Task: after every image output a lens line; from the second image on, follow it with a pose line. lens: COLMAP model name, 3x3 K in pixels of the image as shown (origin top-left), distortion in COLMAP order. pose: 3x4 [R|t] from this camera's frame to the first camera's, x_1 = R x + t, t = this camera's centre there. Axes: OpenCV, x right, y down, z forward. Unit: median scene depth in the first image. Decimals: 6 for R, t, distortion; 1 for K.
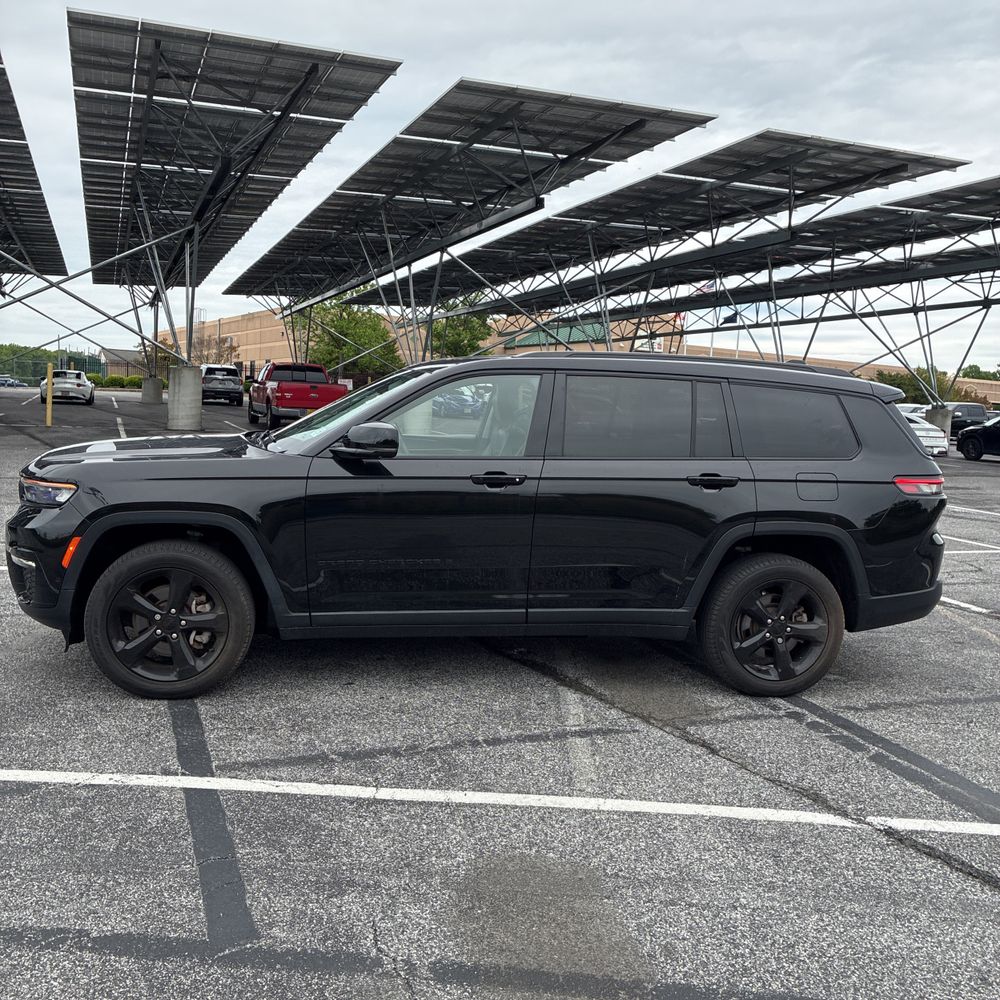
lens RADIAL K [[970.8, 0, 500.0], [0, 970.8, 500.0], [0, 0, 1]] dist [0.023629, -0.002043]
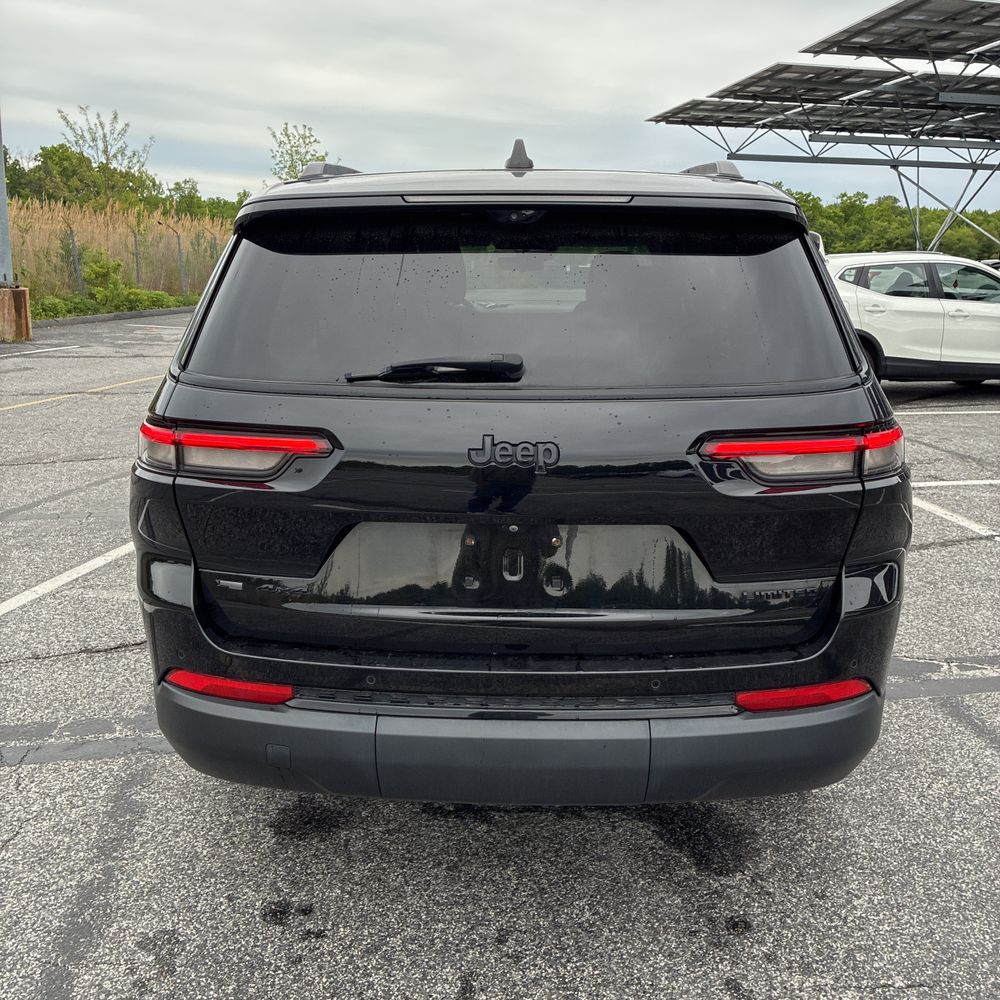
lens RADIAL K [[1005.1, 0, 497.1], [0, 1005.1, 485.4], [0, 0, 1]] dist [0.028012, -0.000483]
pose [[-0.180492, 0.174438, -0.967985, 0.167518], [-0.136665, 0.970154, 0.200312, -0.020043], [0.974036, 0.168444, -0.151265, 0.244186]]
